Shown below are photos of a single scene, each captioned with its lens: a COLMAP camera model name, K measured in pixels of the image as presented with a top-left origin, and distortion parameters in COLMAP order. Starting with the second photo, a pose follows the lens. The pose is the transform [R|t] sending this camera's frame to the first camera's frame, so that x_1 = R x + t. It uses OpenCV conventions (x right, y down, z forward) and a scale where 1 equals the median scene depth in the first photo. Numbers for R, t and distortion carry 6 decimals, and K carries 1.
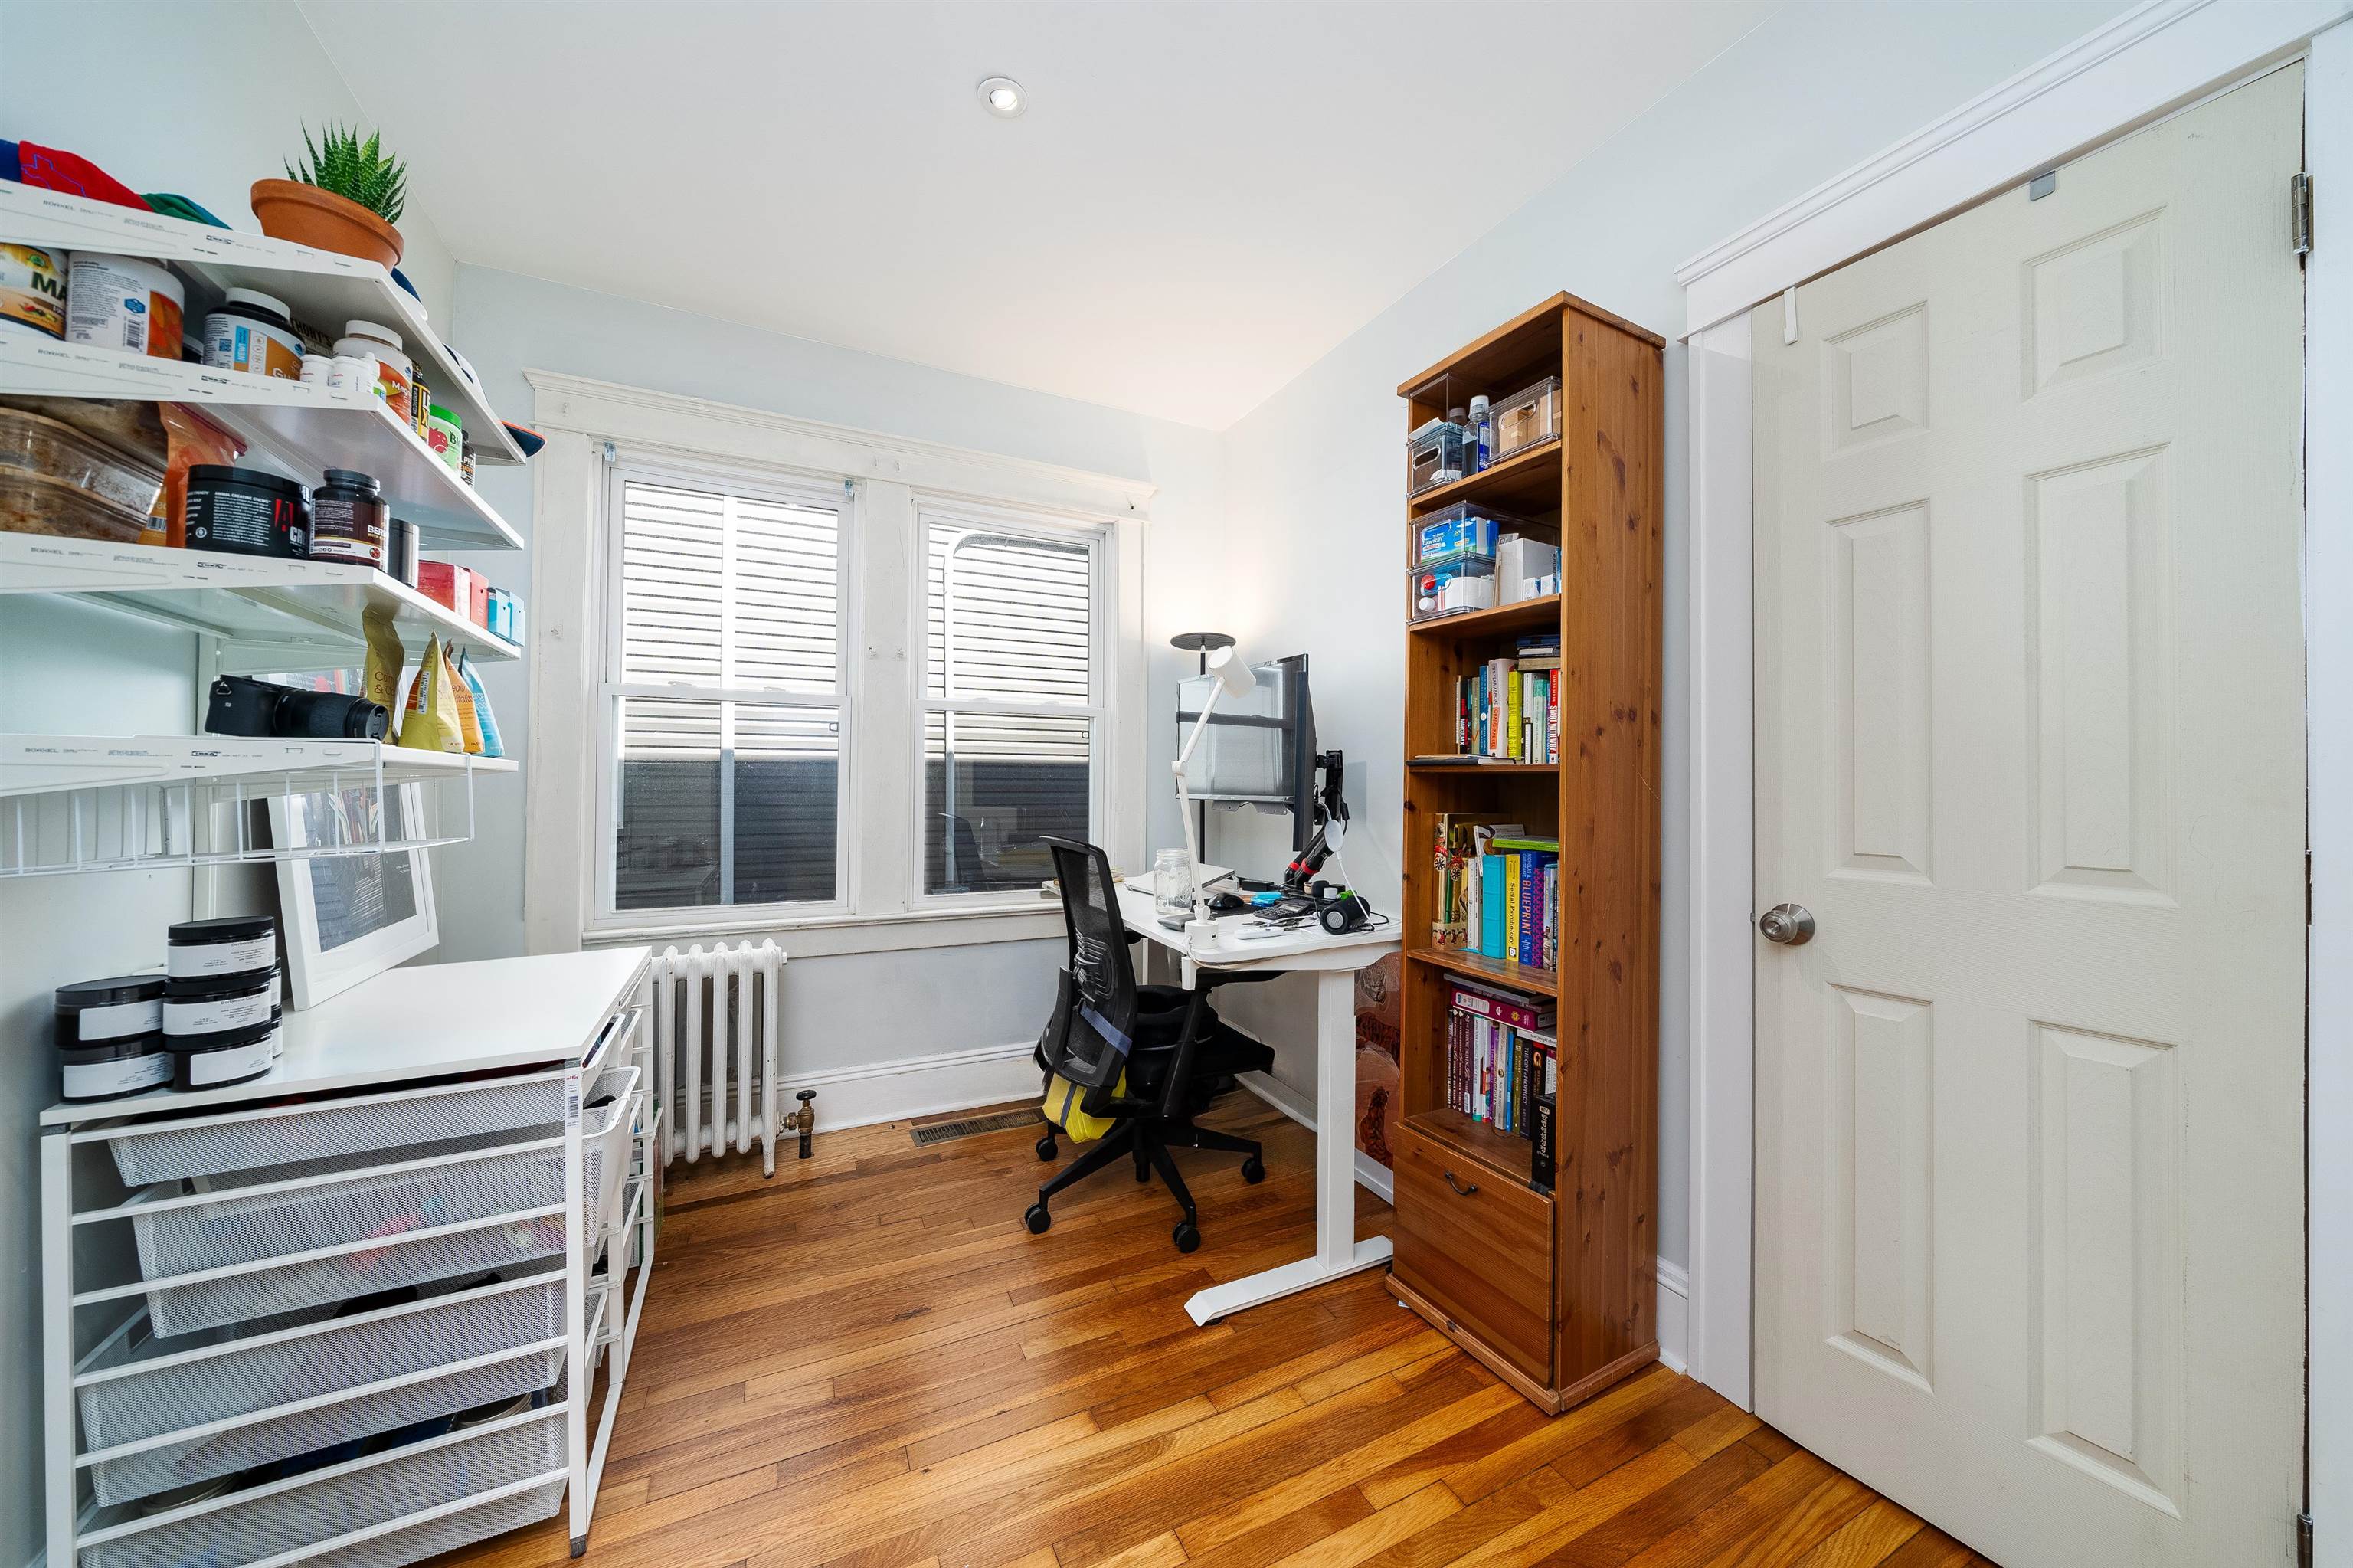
lens RADIAL K [[812.6, 0, 1178.8], [0, 812.6, 774.4], [0, 0, 1]] dist [-0.006459, -0.000151]
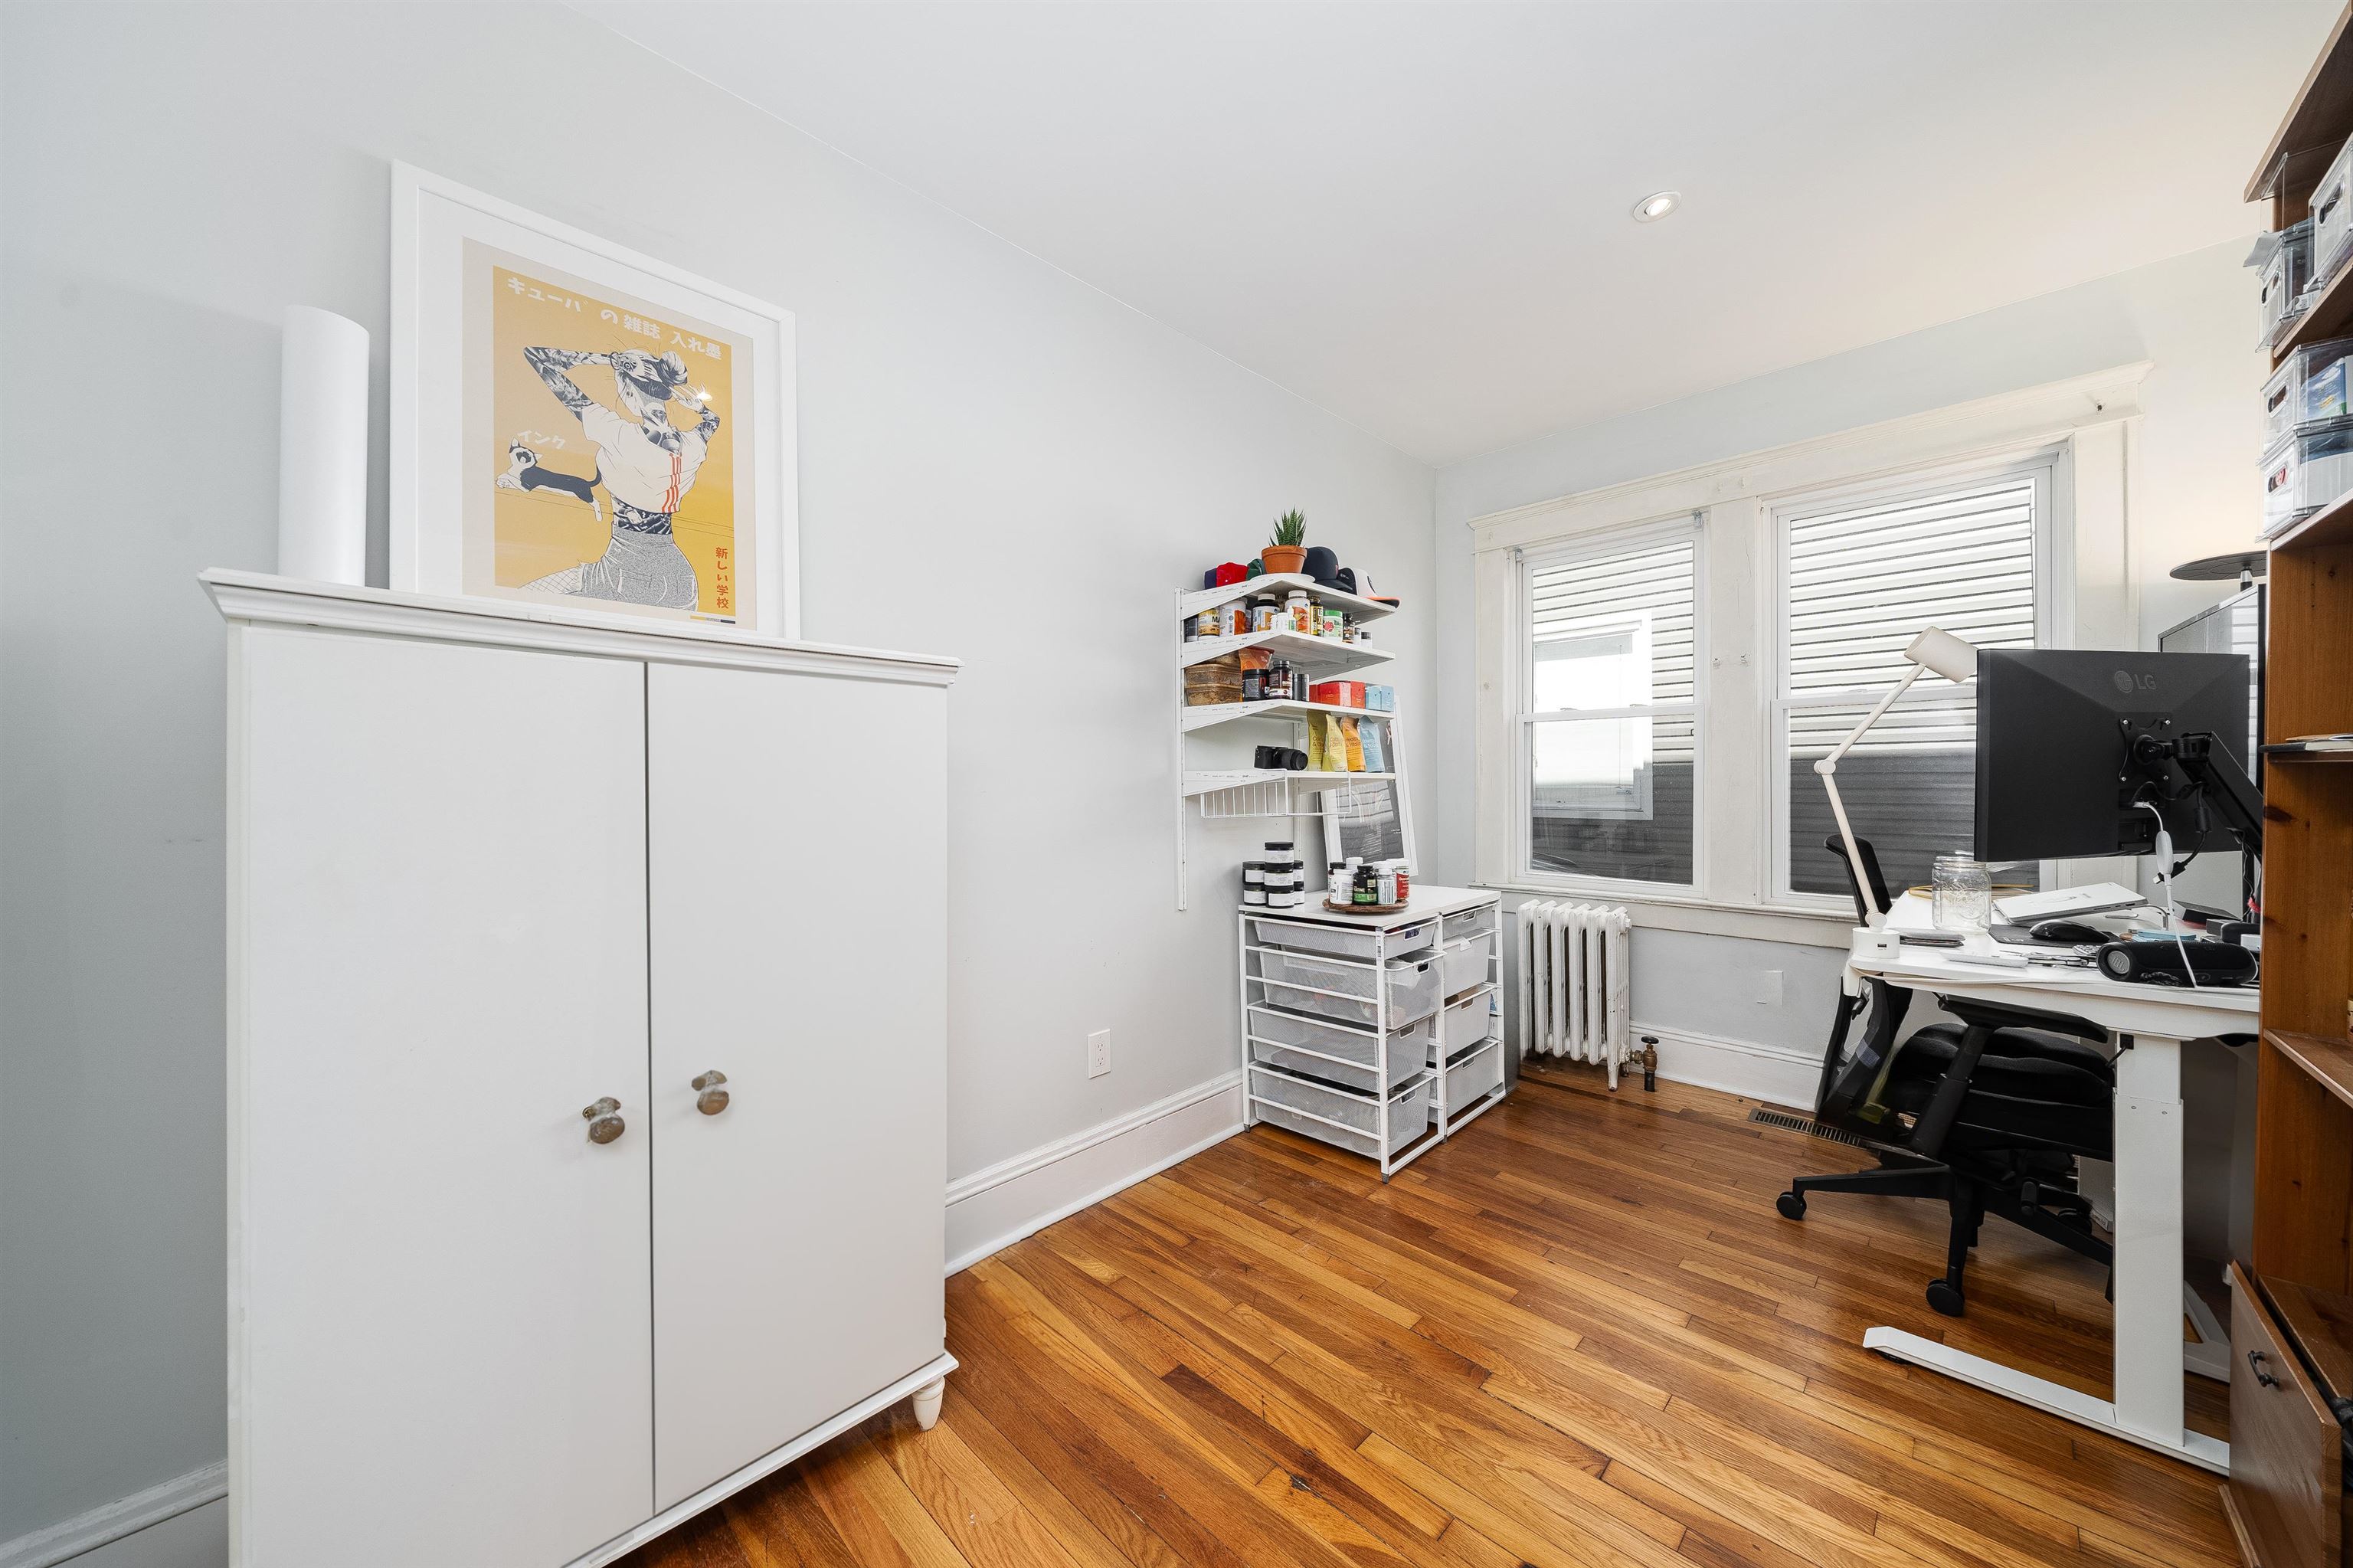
lens RADIAL K [[822.5, 0, 1234.6], [0, 822.5, 787.3], [0, 0, 1]] dist [-0.000618, 0.000023]
pose [[0.378225, -0.001556, -0.925712, 0.729063], [0.019379, 0.999793, 0.006237, -0.003372], [0.925511, -0.020298, 0.378177, -0.052106]]
